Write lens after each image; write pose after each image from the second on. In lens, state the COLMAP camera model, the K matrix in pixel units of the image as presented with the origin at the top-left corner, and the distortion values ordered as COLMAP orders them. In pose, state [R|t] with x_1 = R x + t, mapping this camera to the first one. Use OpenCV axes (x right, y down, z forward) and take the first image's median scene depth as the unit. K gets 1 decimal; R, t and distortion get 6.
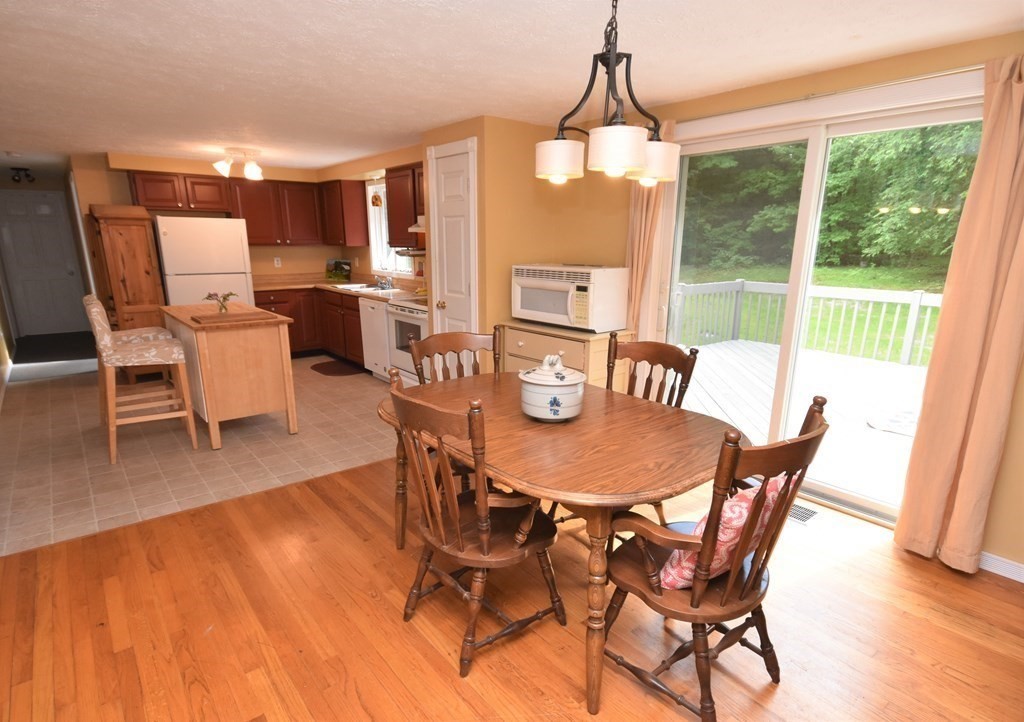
lens RADIAL K [[549.9, 0, 513.6], [0, 549.9, 391.5], [0, 0, 1]] dist [0.001107, -0.000673]
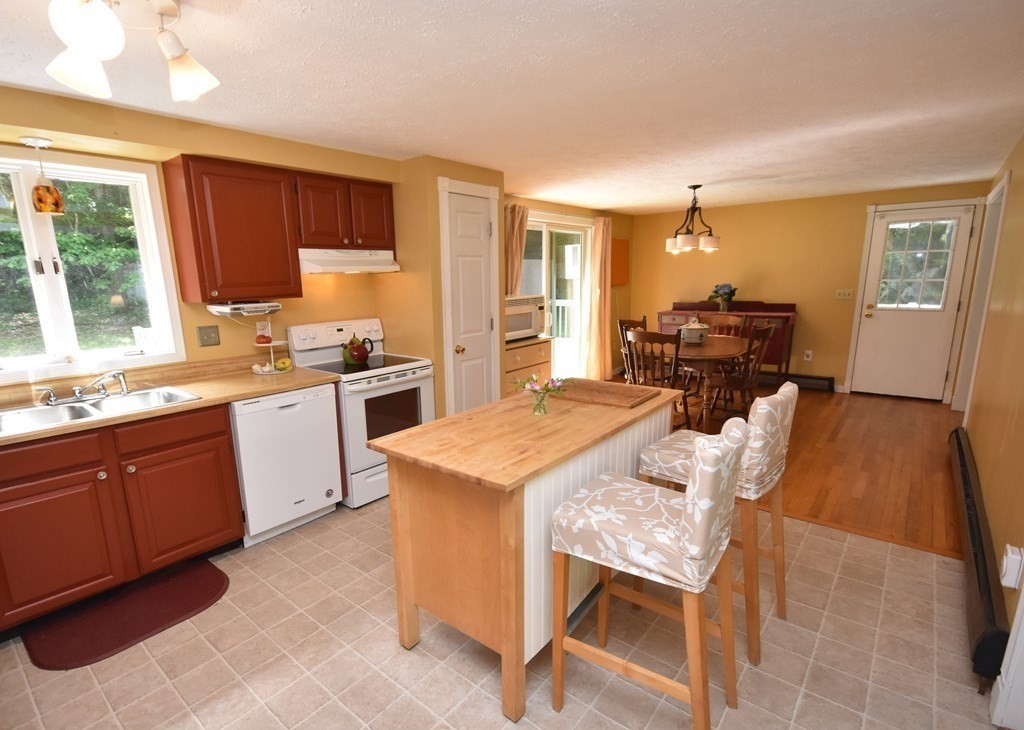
lens RADIAL K [[503.5, 0, 476.6], [0, 503.5, 387.0], [0, 0, 1]] dist [-0.001274, -0.000671]
pose [[-0.166804, -0.216555, 0.961915, -0.803782], [0.282805, 0.924084, 0.257079, -0.256450], [-0.944562, 0.314916, -0.092898, 0.891267]]
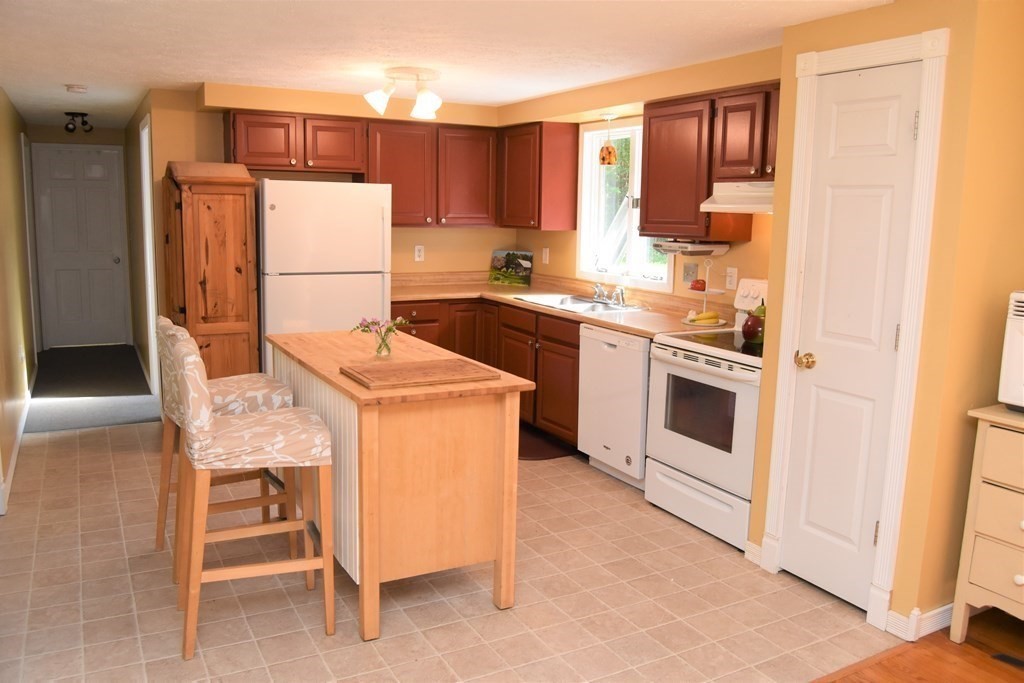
lens RADIAL K [[805.2, 0, 512.0], [0, 805.2, 341.5], [0, 0, 1]] dist [-0.069953, 0.009170]
pose [[0.982284, 0.045481, -0.181793, -0.216165], [-0.065389, 0.992314, -0.105057, -0.068147], [0.175618, 0.115083, 0.977709, 0.212689]]
